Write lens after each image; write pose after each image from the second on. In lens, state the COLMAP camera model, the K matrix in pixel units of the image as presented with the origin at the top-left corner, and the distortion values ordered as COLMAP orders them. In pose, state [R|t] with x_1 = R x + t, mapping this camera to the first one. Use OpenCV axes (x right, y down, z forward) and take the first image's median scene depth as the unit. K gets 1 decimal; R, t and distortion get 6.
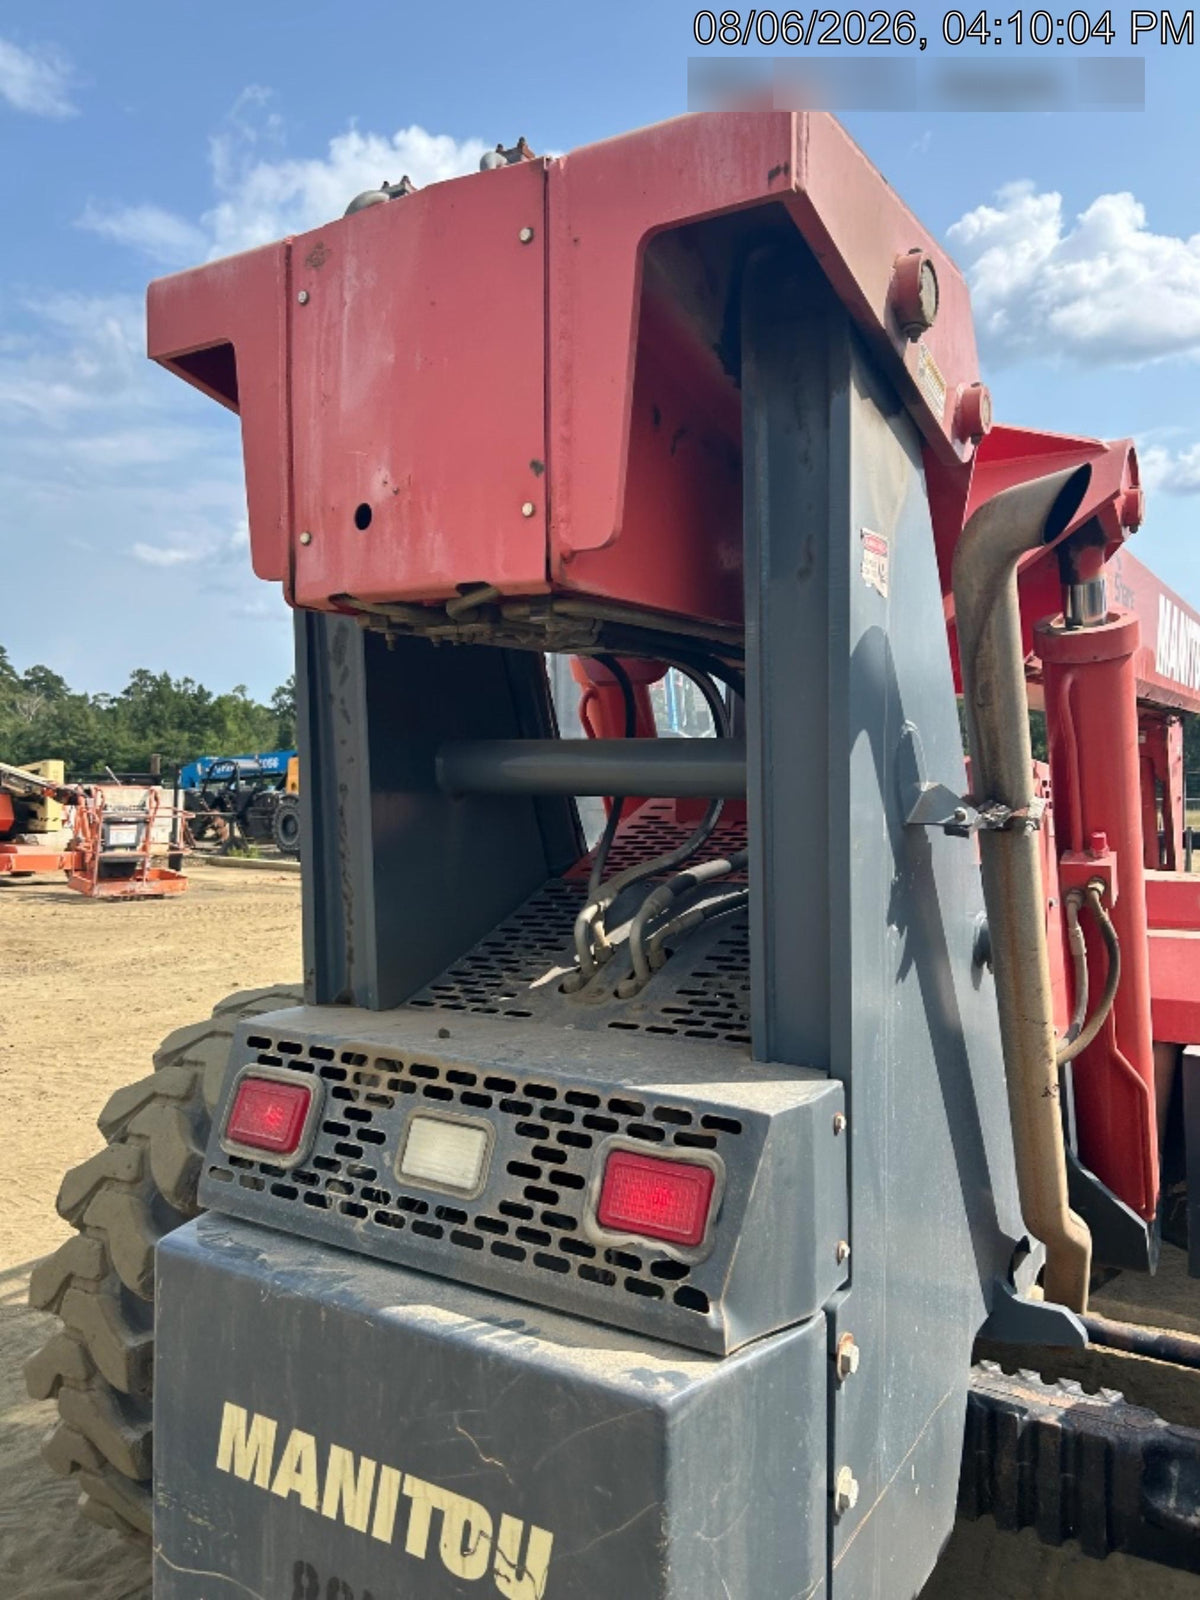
lens RADIAL K [[1228.5, 0, 594.0], [0, 1228.5, 794.5], [0, 0, 1]] dist [0.048524, -0.058243]
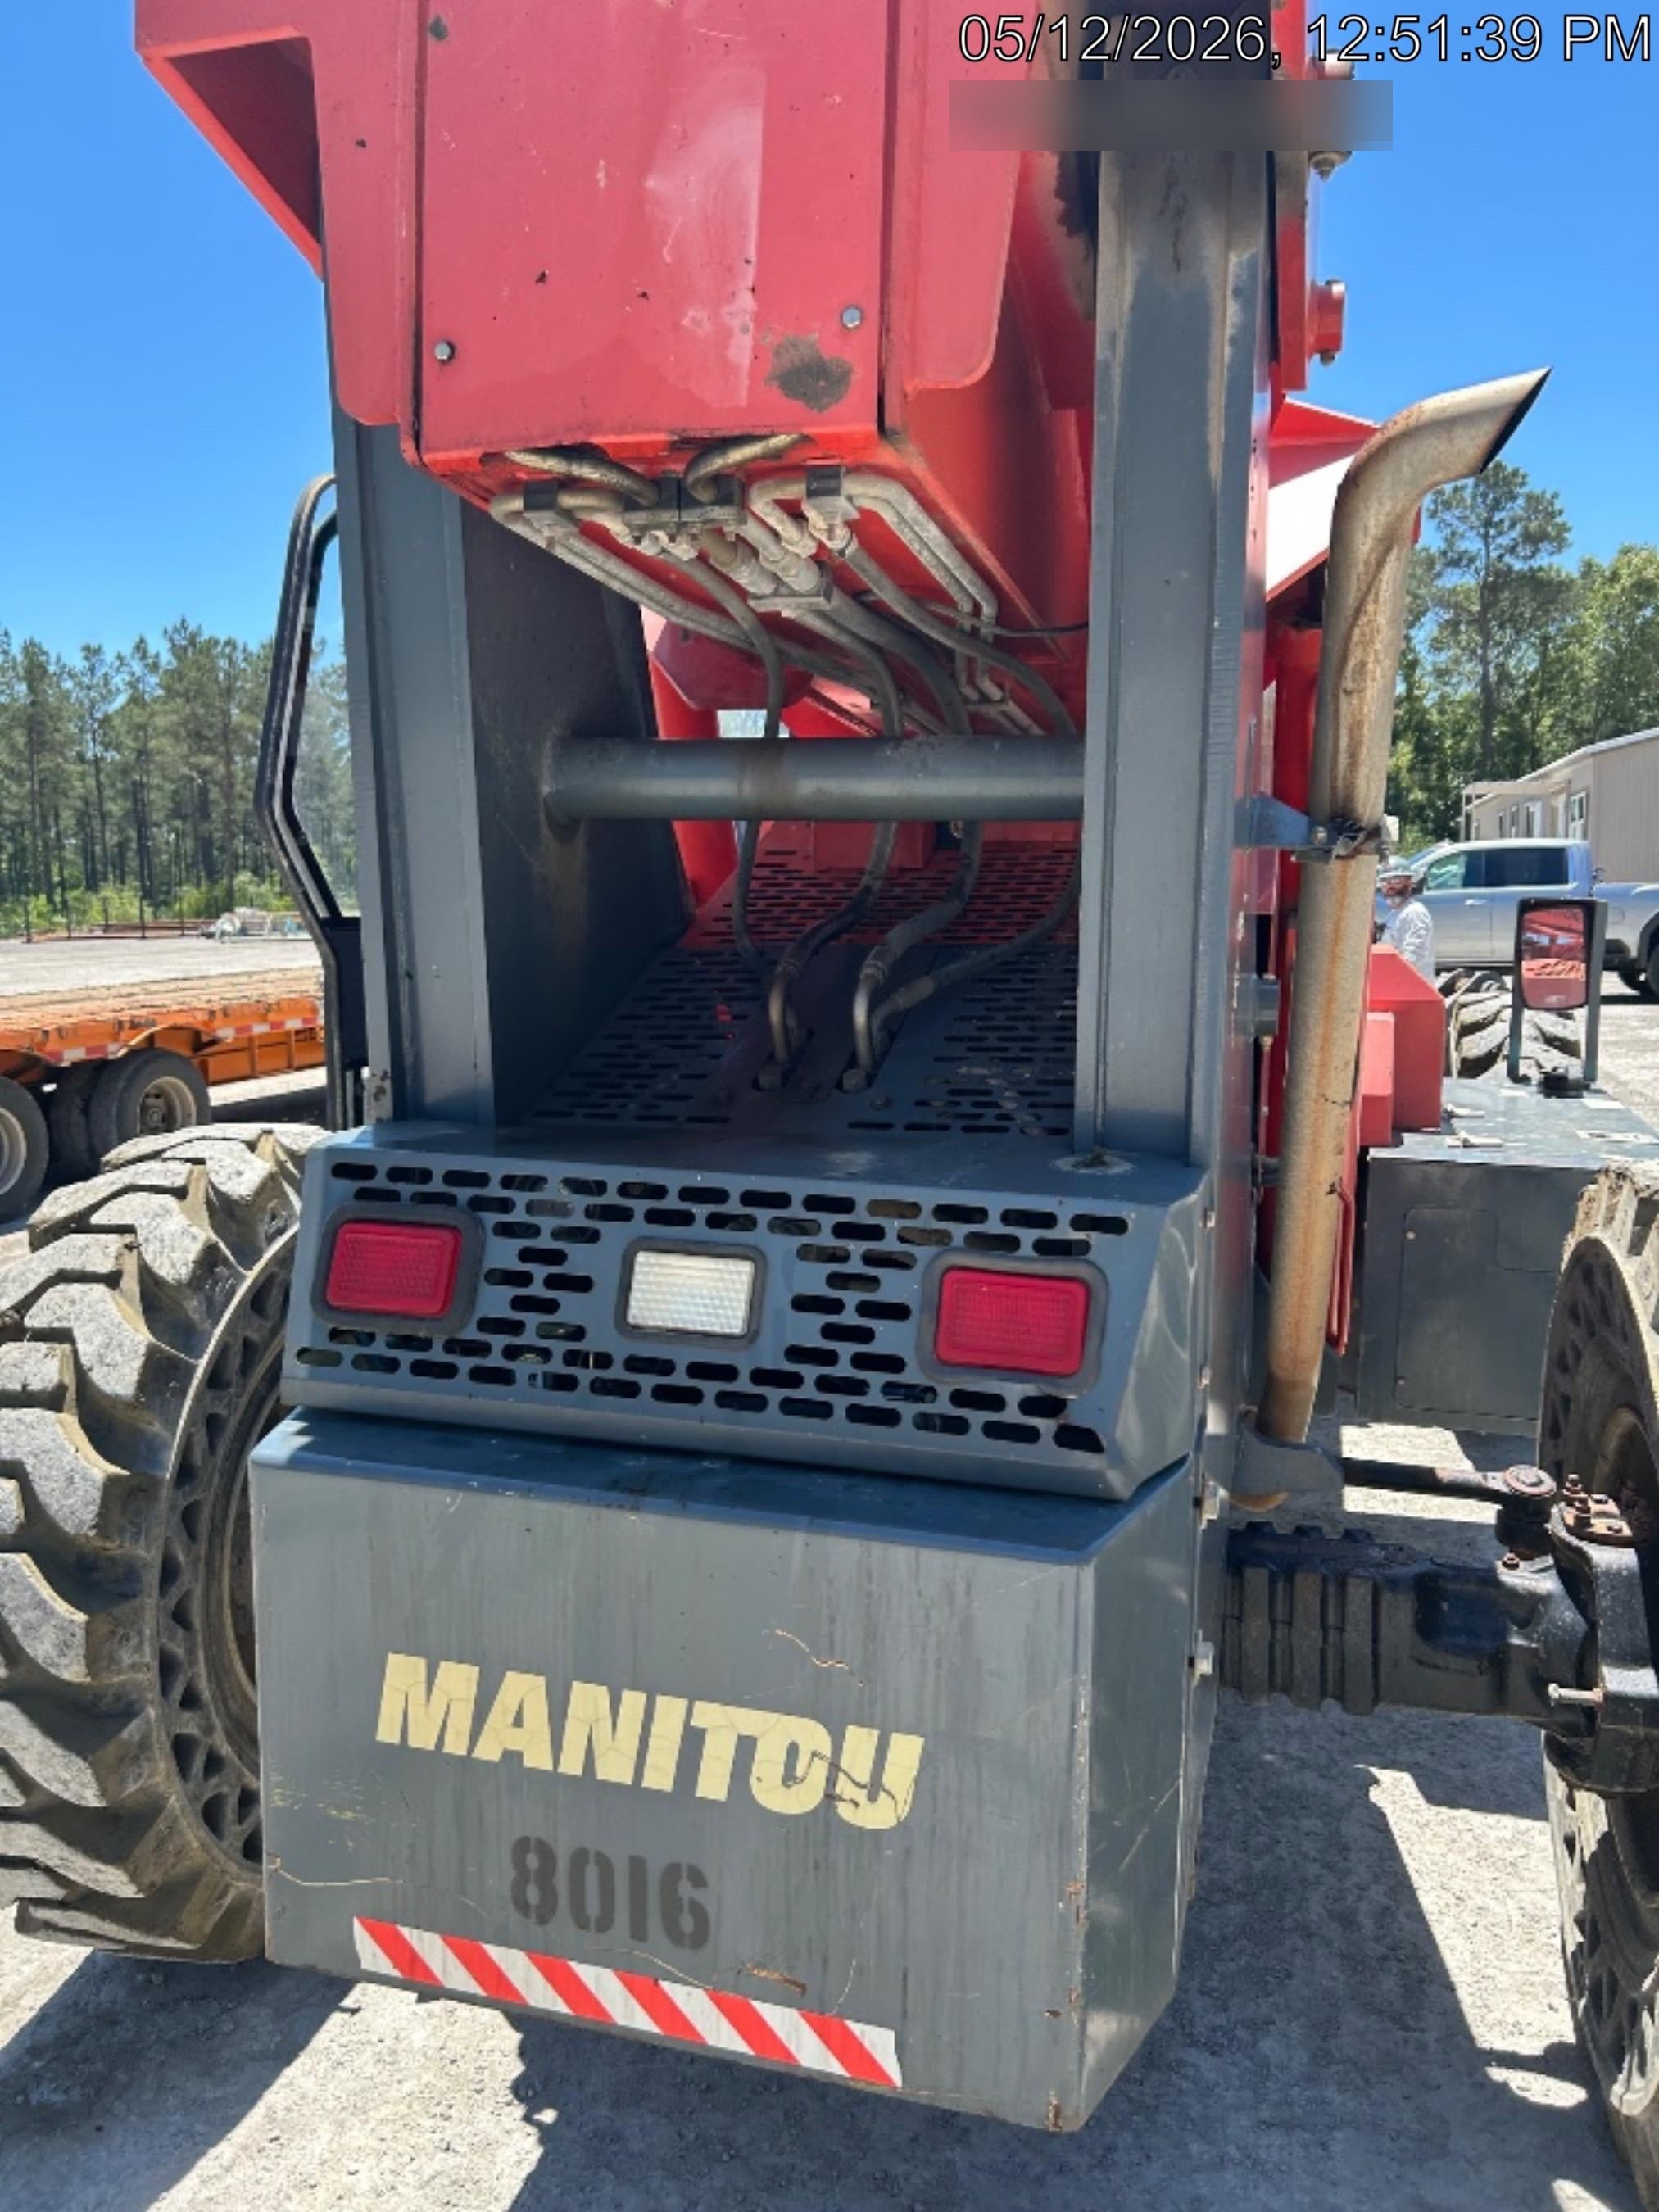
lens RADIAL K [[1698.3, 0, 829.6], [0, 1698.3, 1088.0], [0, 0, 1]] dist [0.048524, -0.058243]
pose [[0.965113, -0.036124, 0.259329, -0.308815], [0.004414, 0.992541, 0.121833, 0.045989], [-0.261796, -0.116438, 0.958074, 0.019346]]
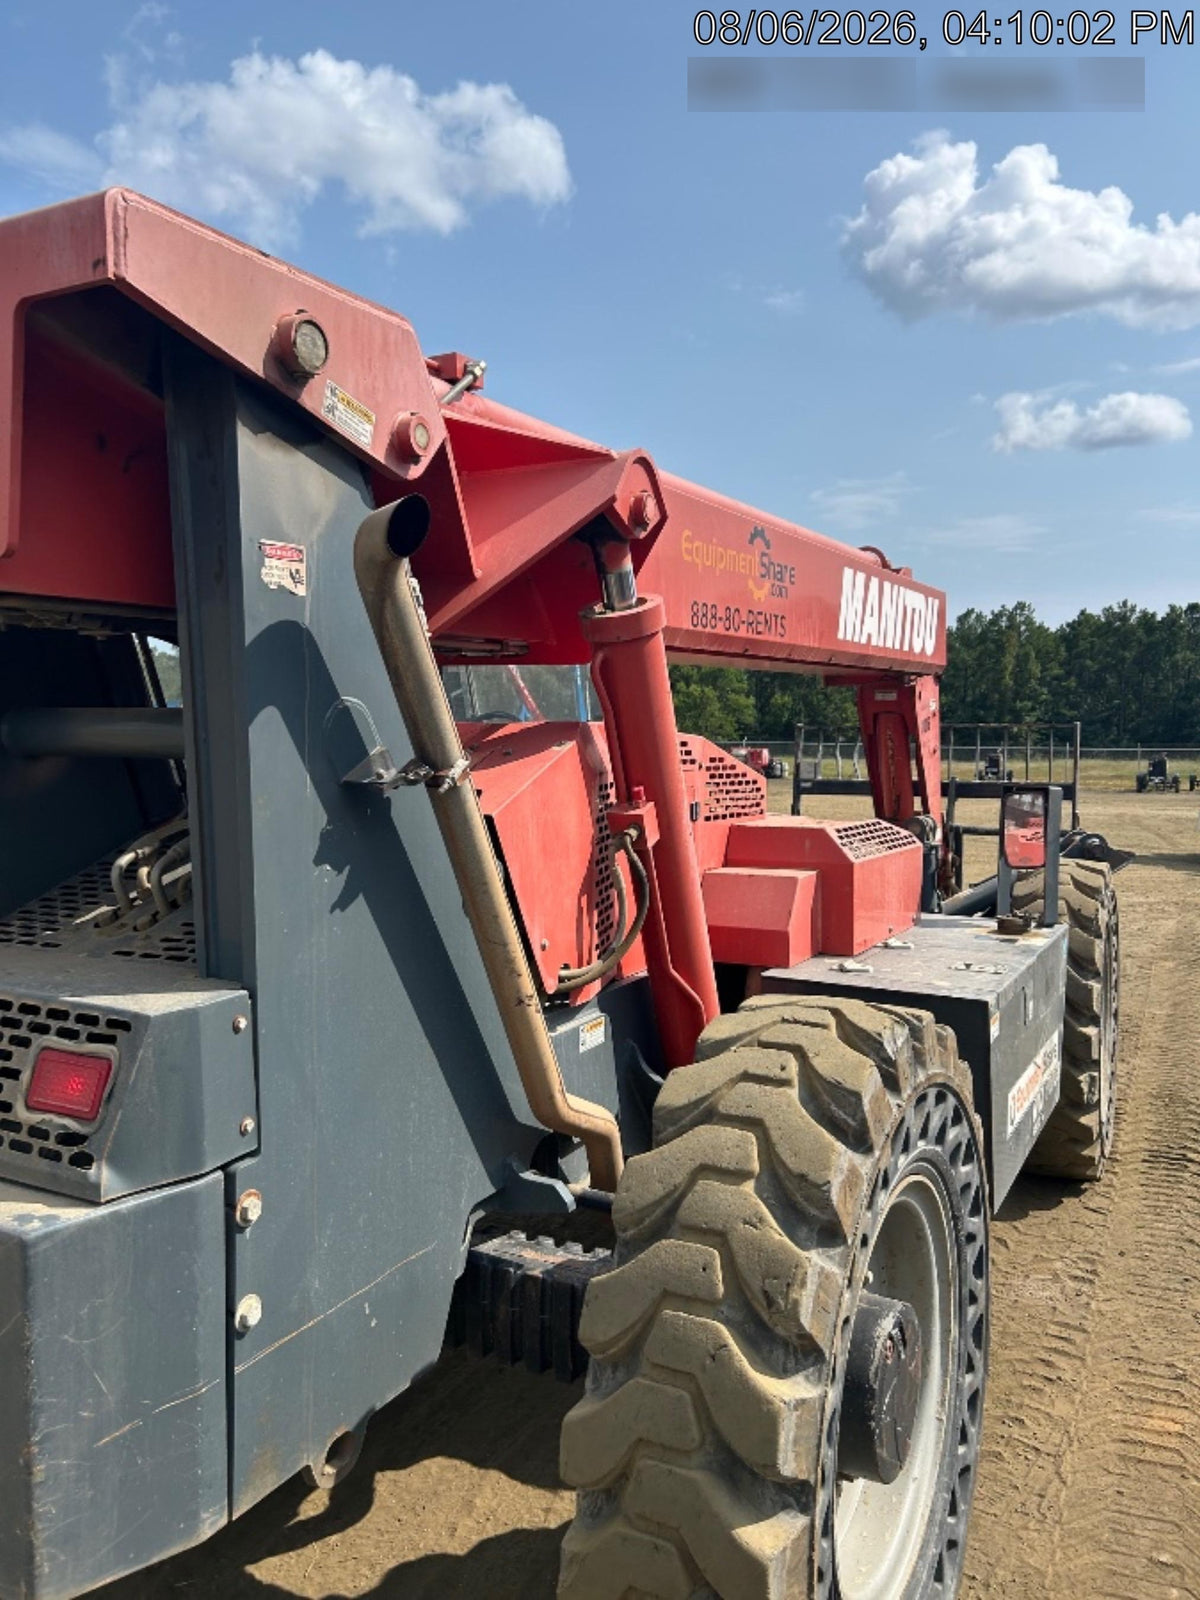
lens RADIAL K [[1228.5, 0, 598.0], [0, 1228.5, 795.7], [0, 0, 1]] dist [0.048524, -0.058243]
pose [[0.997569, -0.003971, 0.069575, 0.457667], [0.001058, 0.999123, 0.041852, -0.014330], [-0.069680, -0.041677, 0.996698, -0.247497]]
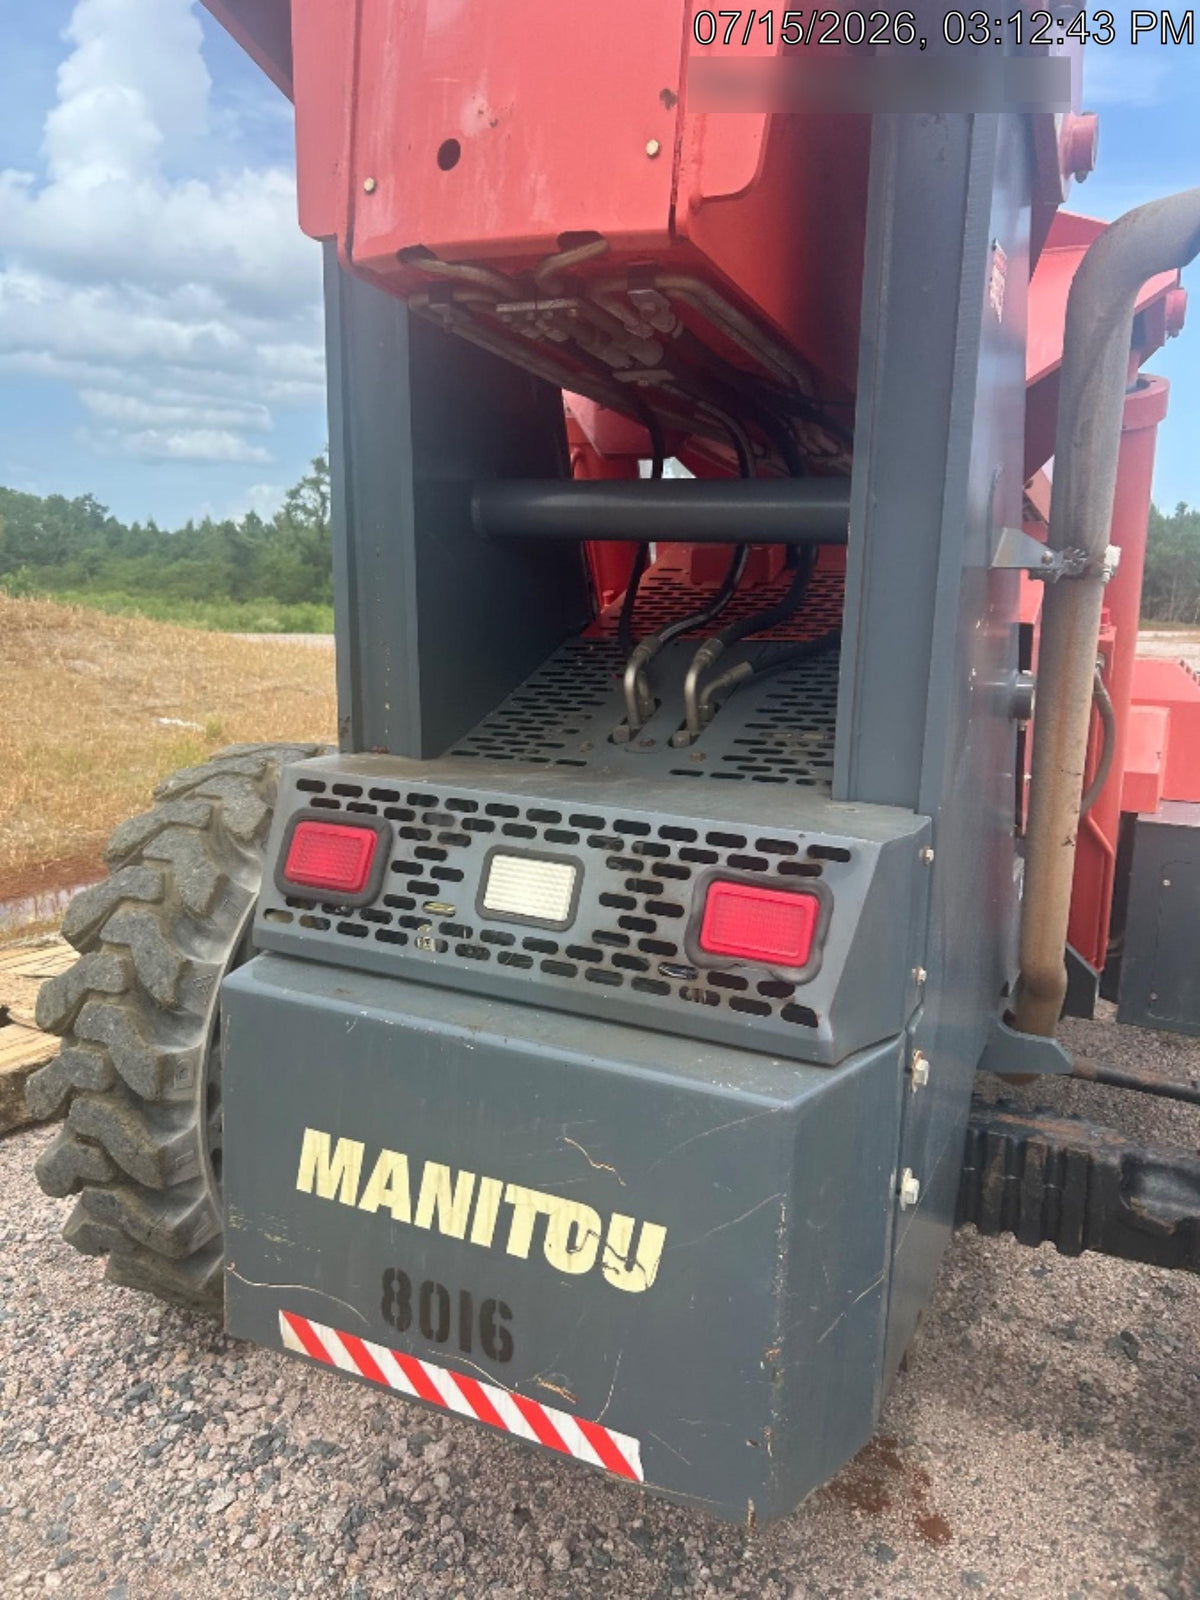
lens RADIAL K [[1228.5, 0, 608.2], [0, 1228.5, 790.6], [0, 0, 1]] dist [0.048524, -0.058243]
pose [[0.993689, 0.008117, 0.111880, -0.174758], [-0.025440, 0.987696, 0.154300, 0.059052], [-0.109251, -0.156173, 0.981669, 0.028745]]
